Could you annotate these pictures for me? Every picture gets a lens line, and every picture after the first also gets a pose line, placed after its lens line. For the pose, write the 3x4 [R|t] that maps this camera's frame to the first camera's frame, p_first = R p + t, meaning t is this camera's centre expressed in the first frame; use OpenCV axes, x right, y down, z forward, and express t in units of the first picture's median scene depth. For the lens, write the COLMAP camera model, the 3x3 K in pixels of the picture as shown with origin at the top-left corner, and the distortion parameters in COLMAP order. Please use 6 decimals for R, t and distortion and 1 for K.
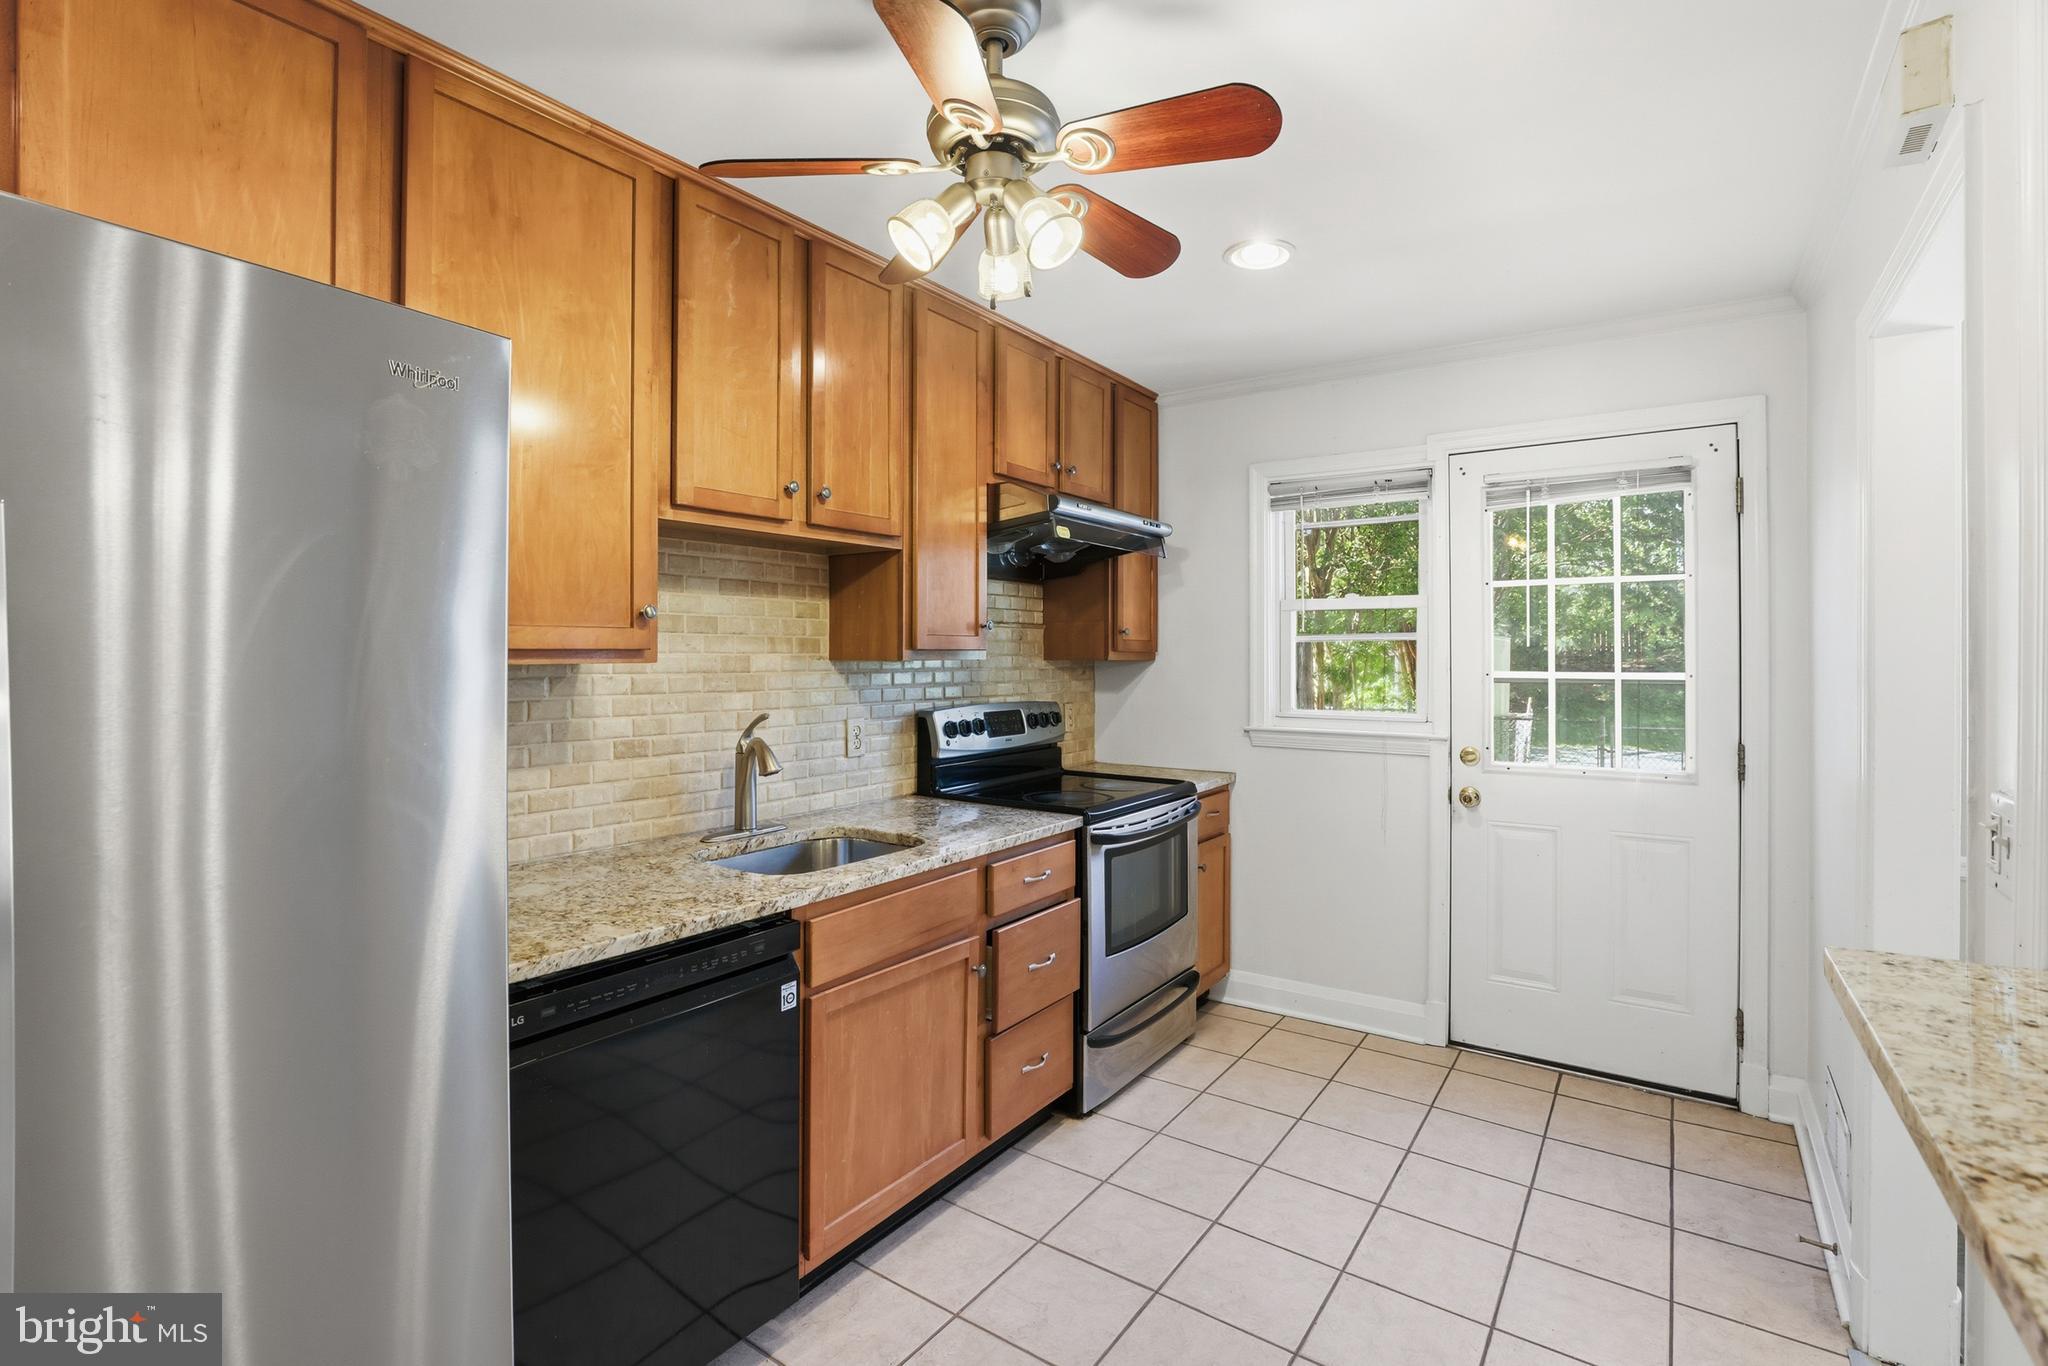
lens RADIAL K [[949.5, 0, 1023.0], [0, 949.5, 668.0], [0, 0, 1]] dist [-0.039563, 0.012087]
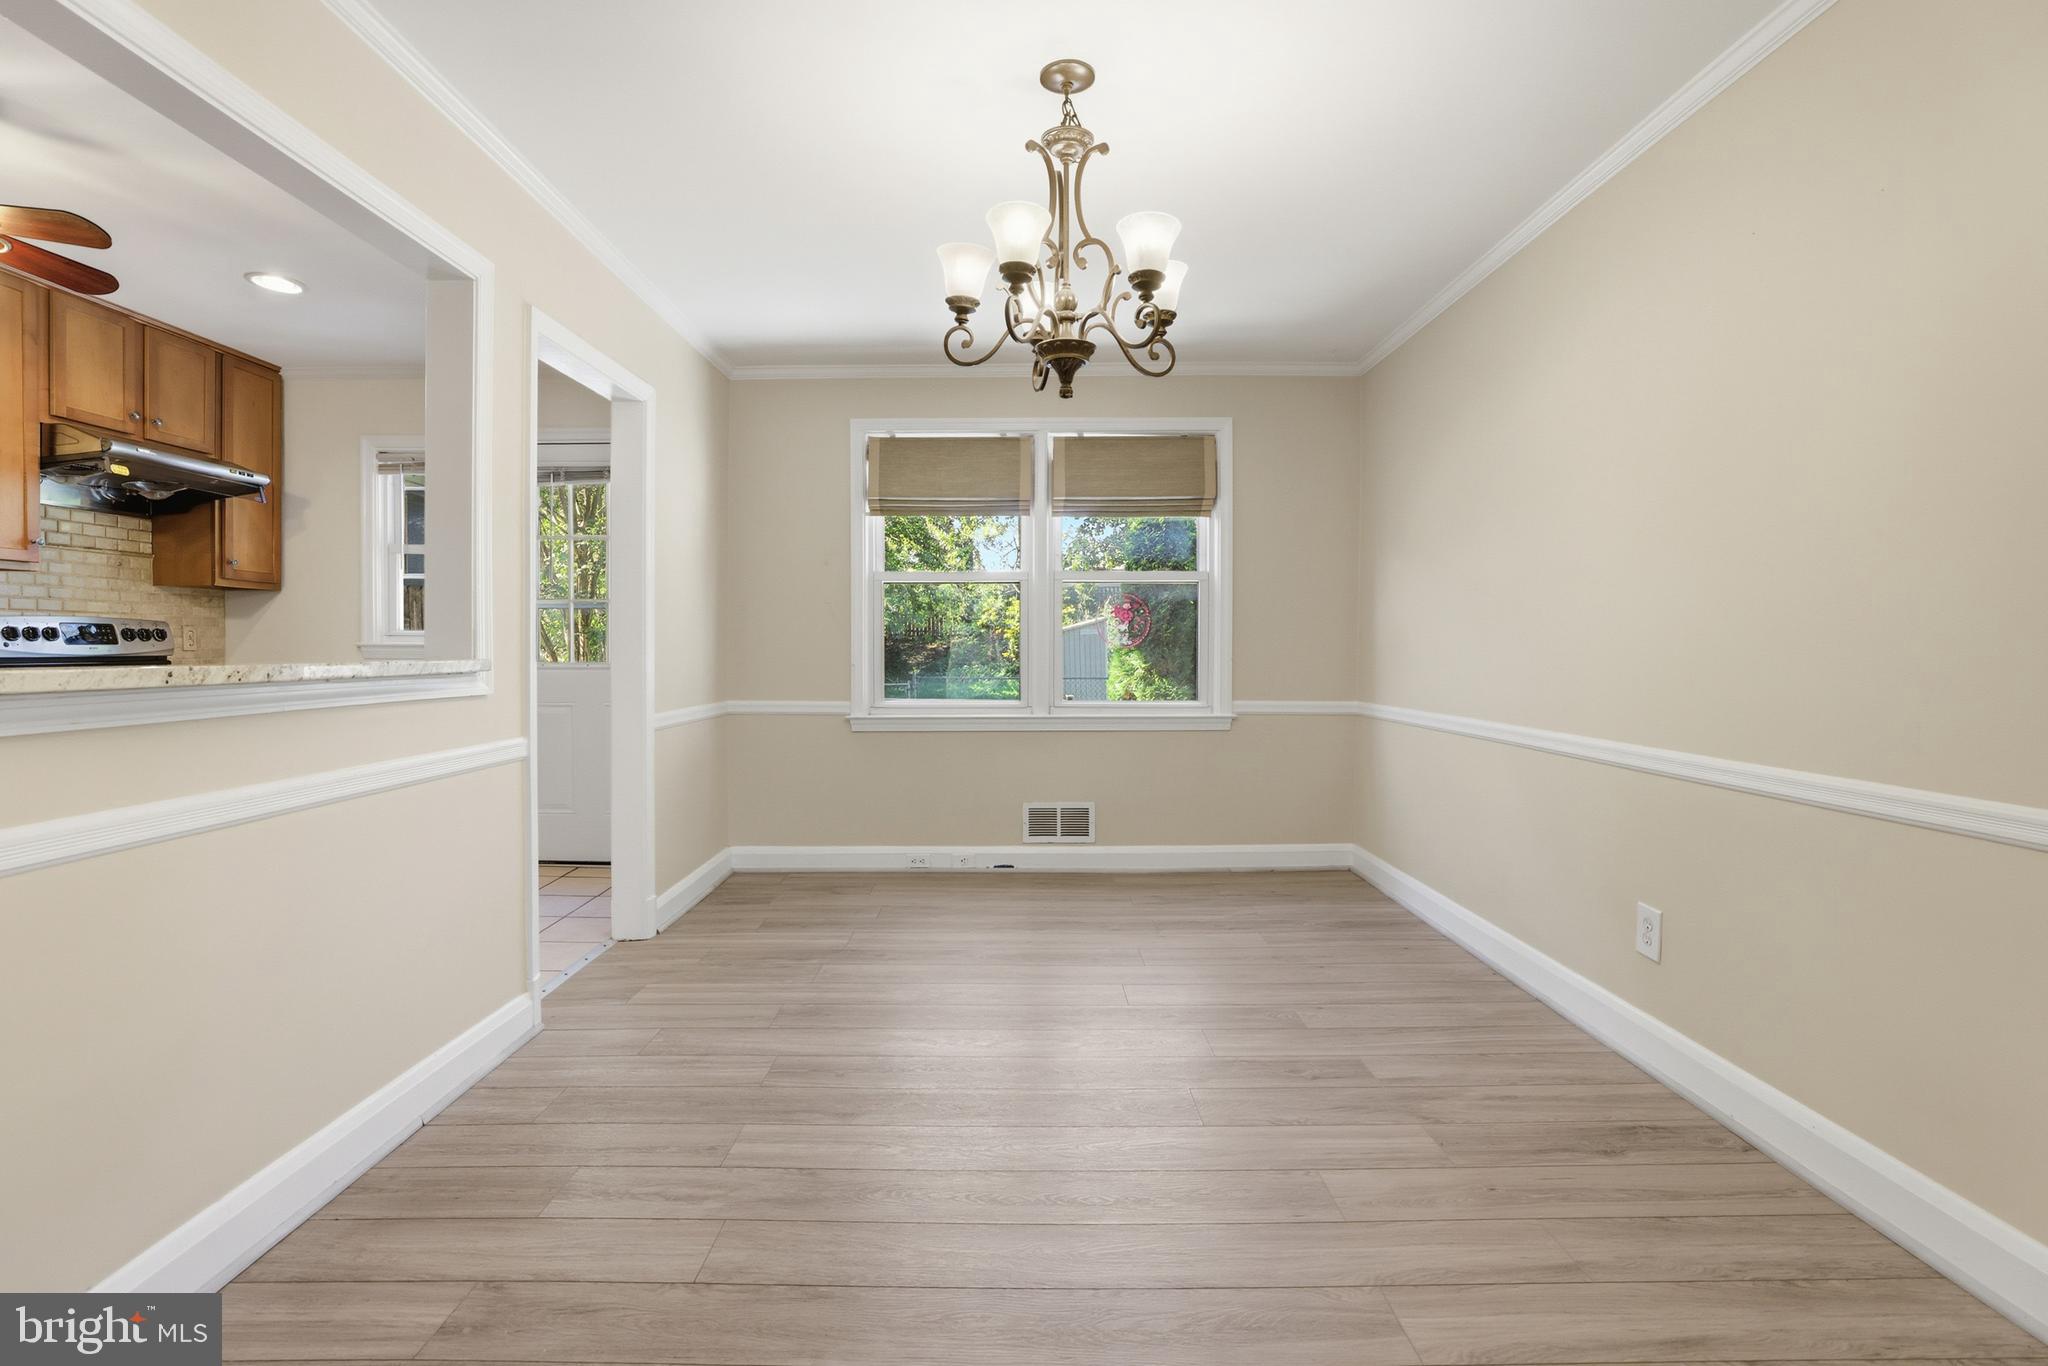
lens RADIAL K [[949.5, 0, 1025.3], [0, 949.5, 667.9], [0, 0, 1]] dist [-0.039563, 0.012087]
pose [[0.826693, -0.006802, 0.562612, 0.274656], [0.002493, 0.999961, 0.008427, 0.087806], [-0.562647, -0.005564, 0.826678, -0.535454]]
